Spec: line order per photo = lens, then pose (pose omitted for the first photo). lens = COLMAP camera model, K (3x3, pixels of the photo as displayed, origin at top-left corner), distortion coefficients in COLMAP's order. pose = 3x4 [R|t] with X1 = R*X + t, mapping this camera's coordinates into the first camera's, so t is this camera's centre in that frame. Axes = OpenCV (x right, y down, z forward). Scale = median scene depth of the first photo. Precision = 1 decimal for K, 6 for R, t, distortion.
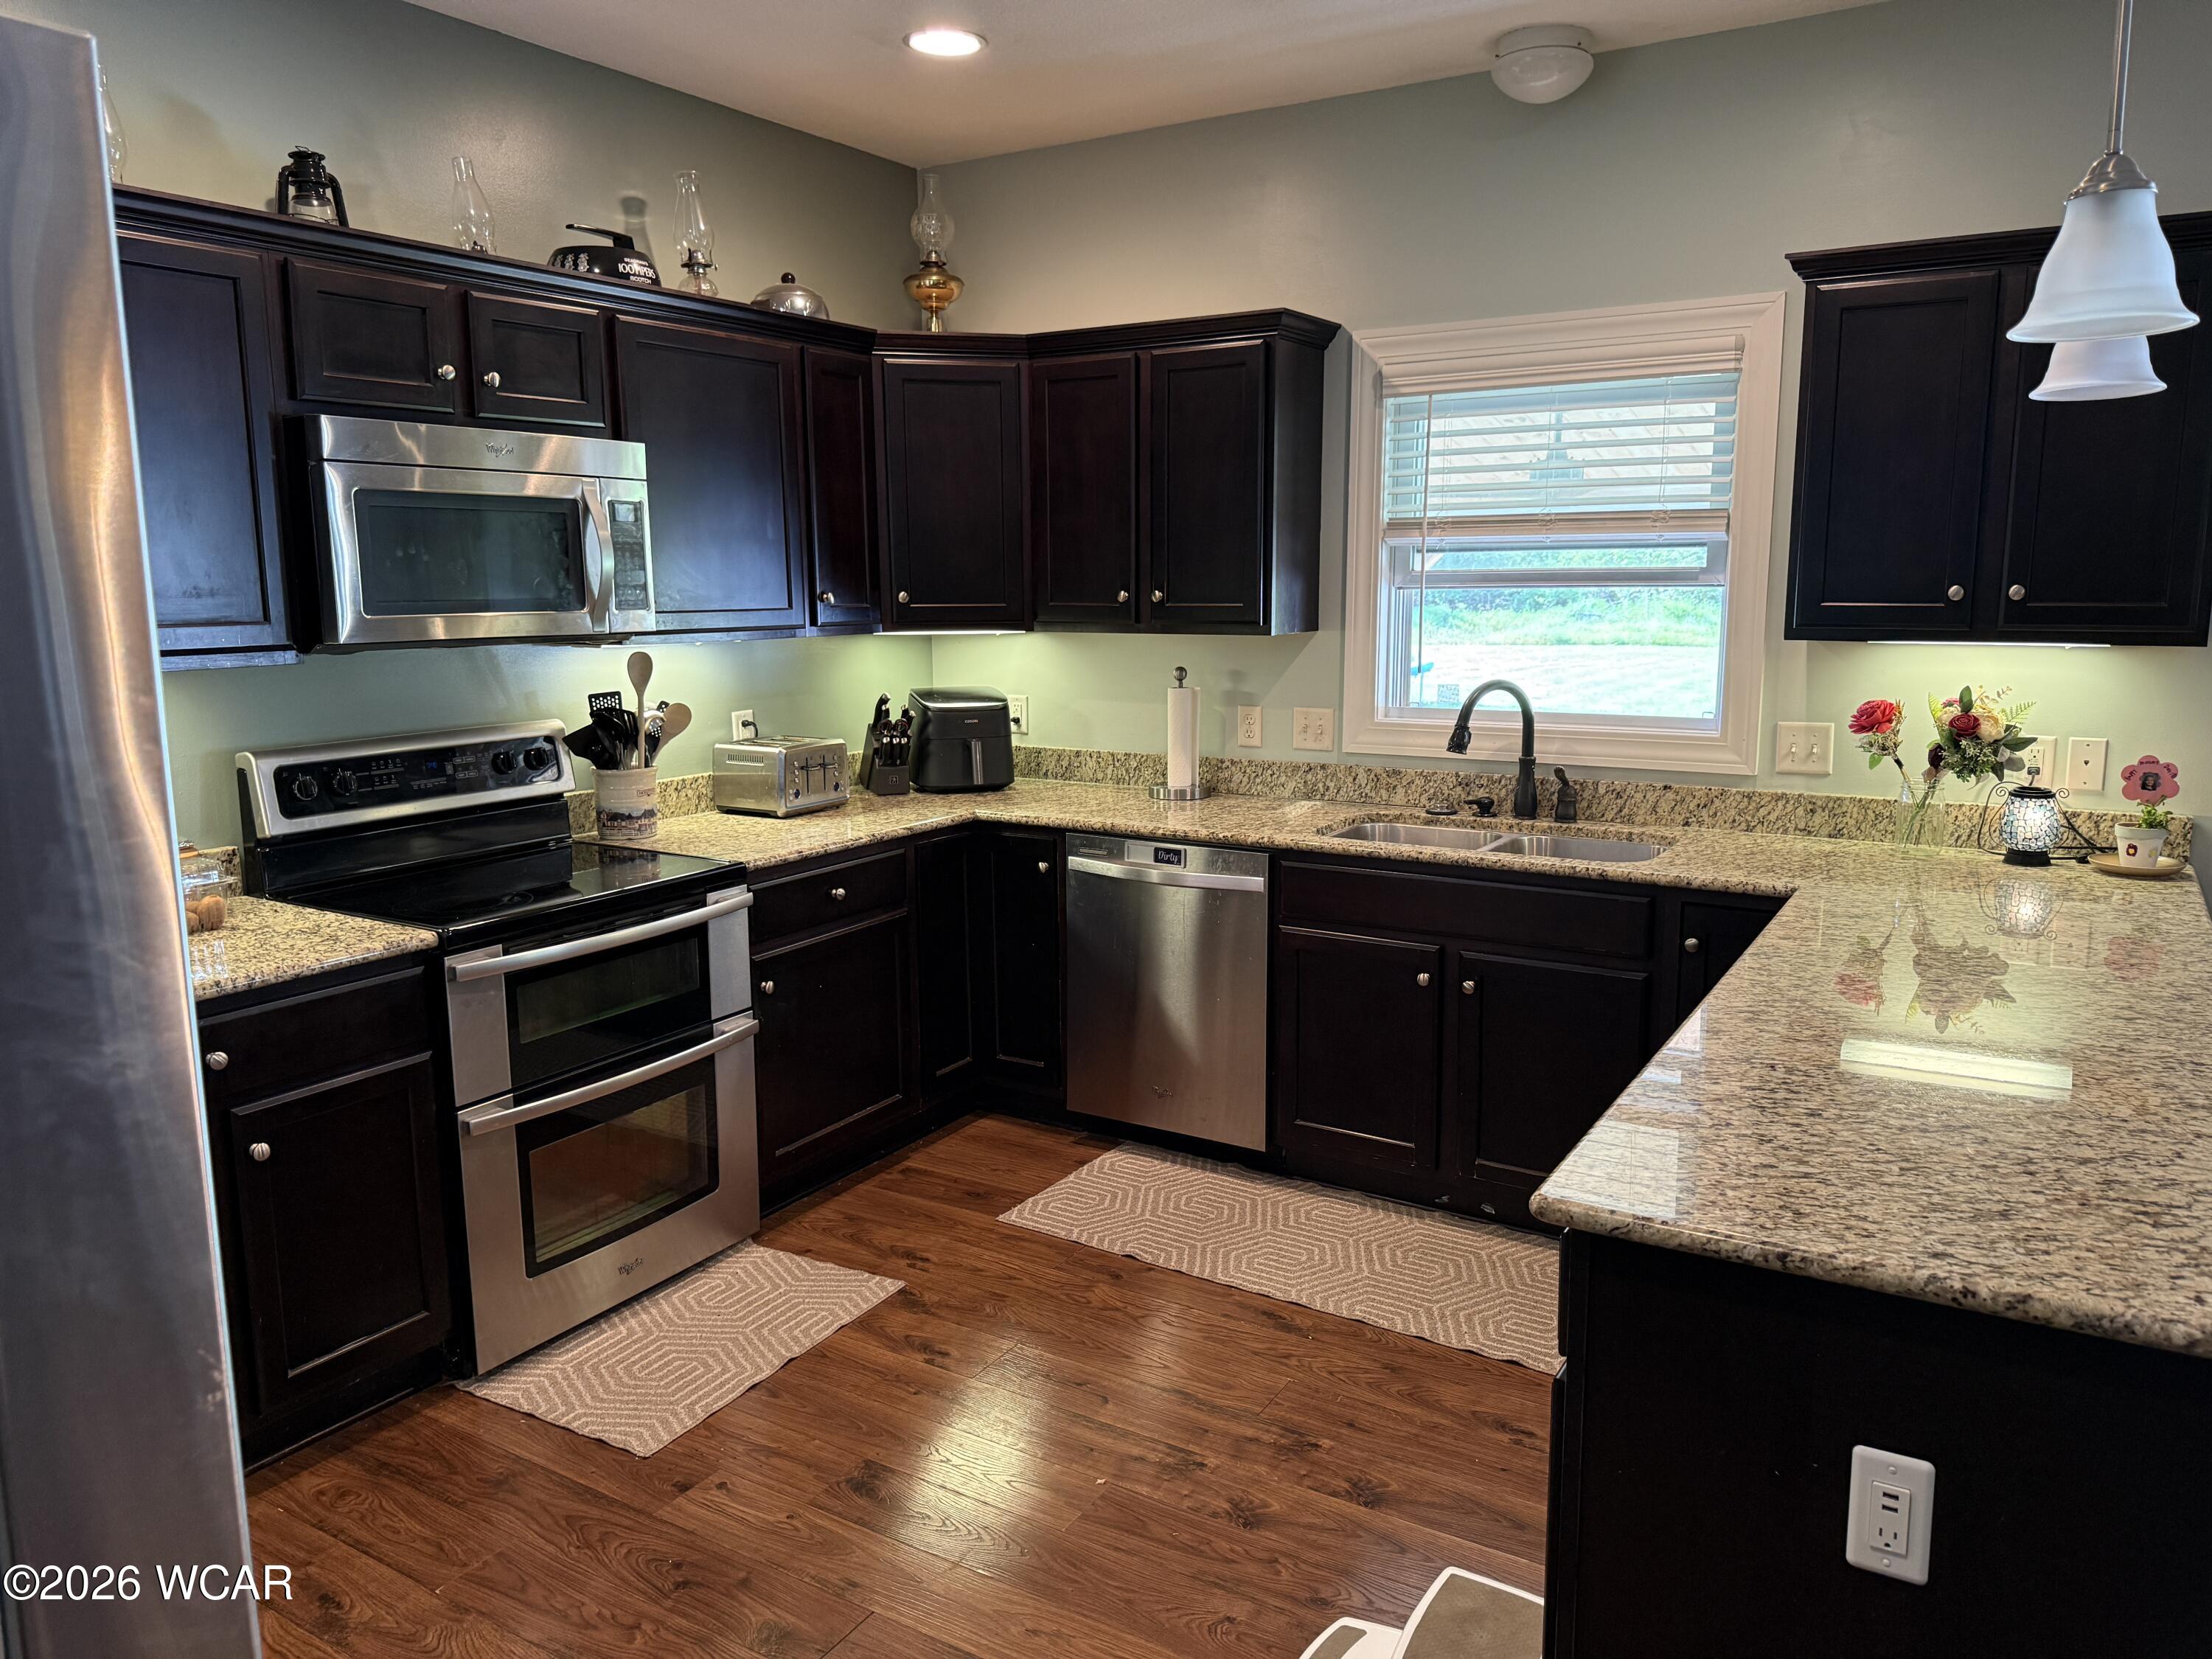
lens RADIAL K [[1571.6, 0, 1106.0], [0, 1571.6, 829.5], [0, 0, 1]] dist [0.047462, -0.007976]
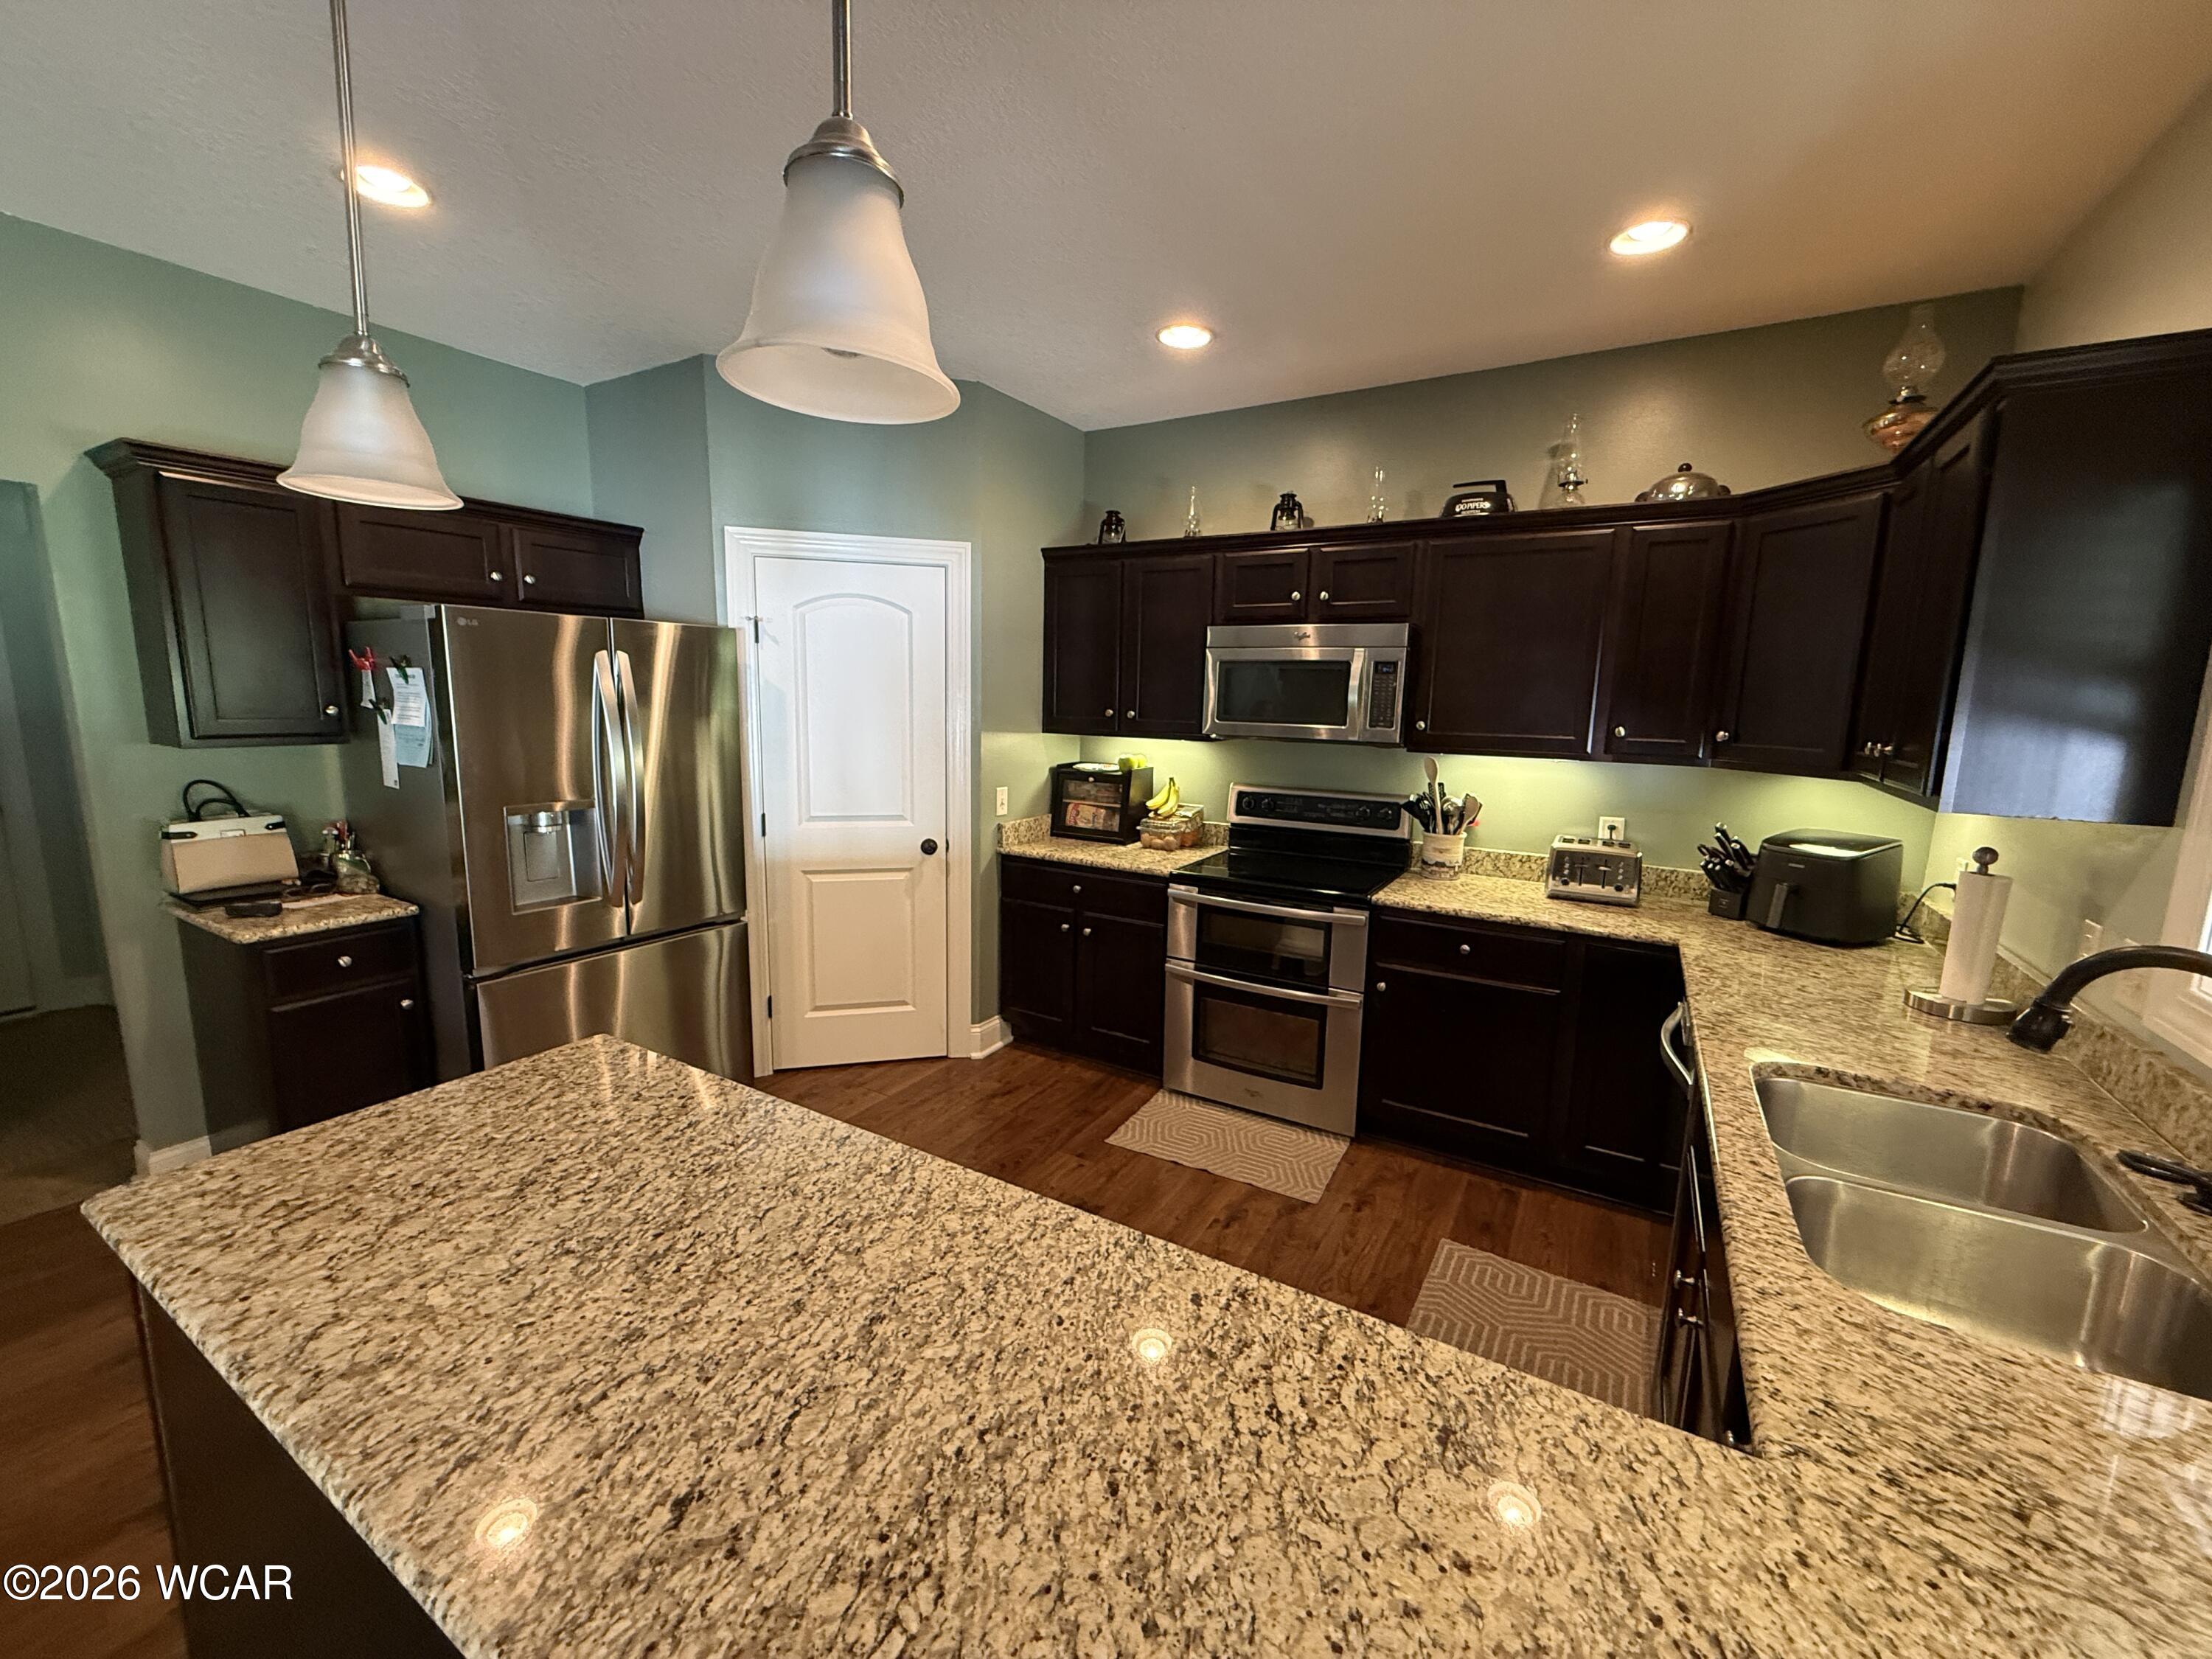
lens RADIAL K [[881.1, 0, 1106.0], [0, 881.1, 829.5], [0, 0, 1]] dist [-0.000721, 0.000044]
pose [[0.004947, 0.158656, -0.987322, 0.705956], [-0.188624, 0.969758, 0.154888, -0.148340], [0.982037, 0.185467, 0.034723, 0.847611]]
